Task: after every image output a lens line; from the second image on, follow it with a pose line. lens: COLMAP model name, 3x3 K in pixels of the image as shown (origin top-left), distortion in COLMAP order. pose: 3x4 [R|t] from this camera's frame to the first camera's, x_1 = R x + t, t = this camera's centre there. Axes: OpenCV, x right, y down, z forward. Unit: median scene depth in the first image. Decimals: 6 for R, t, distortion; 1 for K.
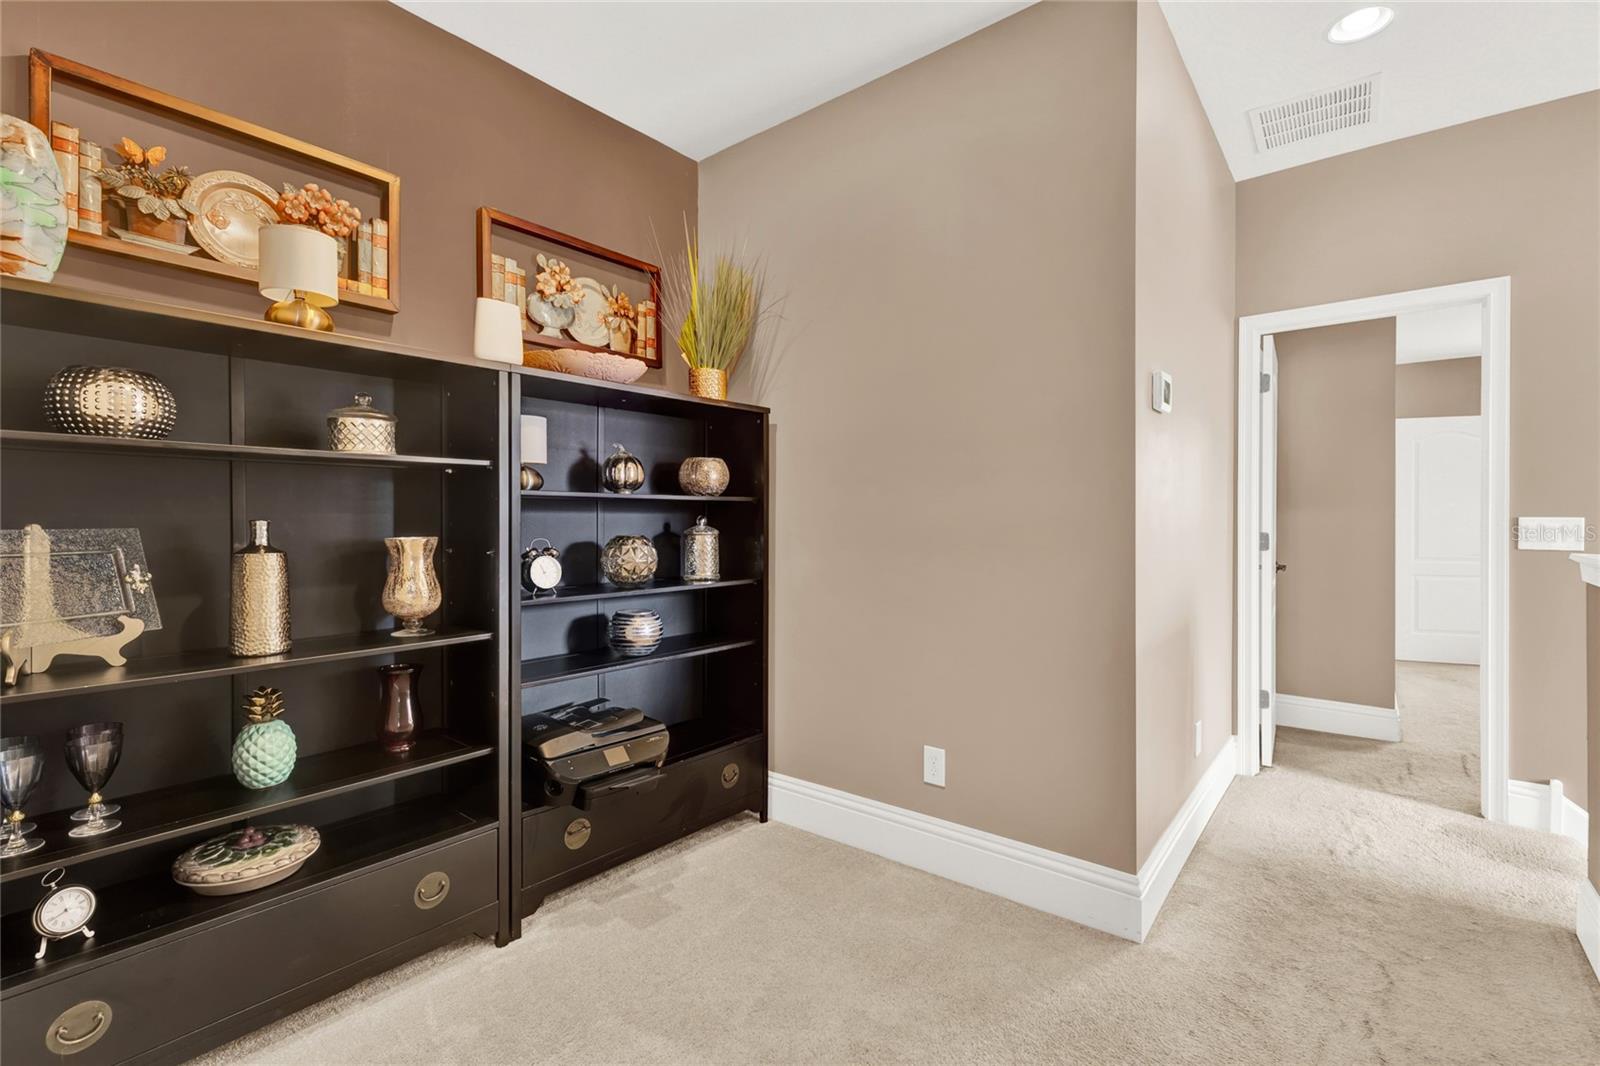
lens RADIAL K [[725.7, 0, 800.0], [0, 725.7, 533.0], [0, 0, 1]] dist [-0.004639, -0.000836]
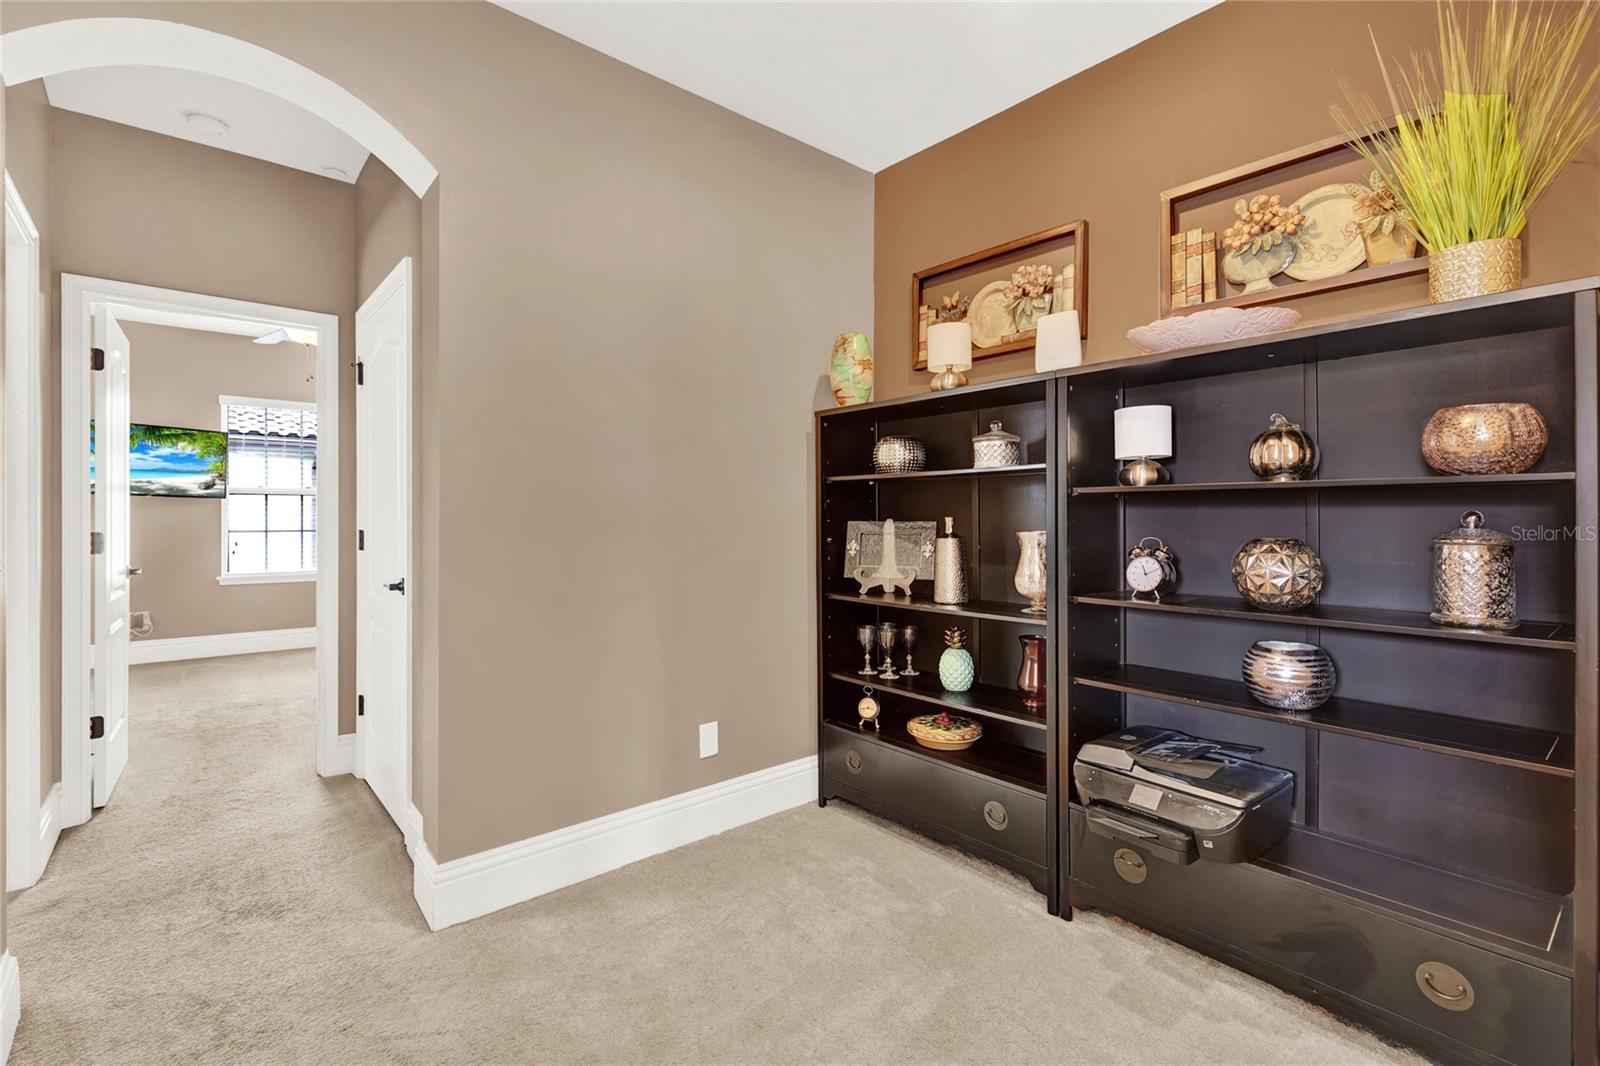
lens RADIAL K [[726.0, 0, 785.2], [0, 726.0, 516.4], [0, 0, 1]] dist [0.003646, -0.001346]
pose [[-0.205934, 0.007038, -0.978541, 0.741649], [-0.010995, 0.999894, 0.009506, -0.025603], [0.978504, 0.012716, -0.205835, 0.850116]]
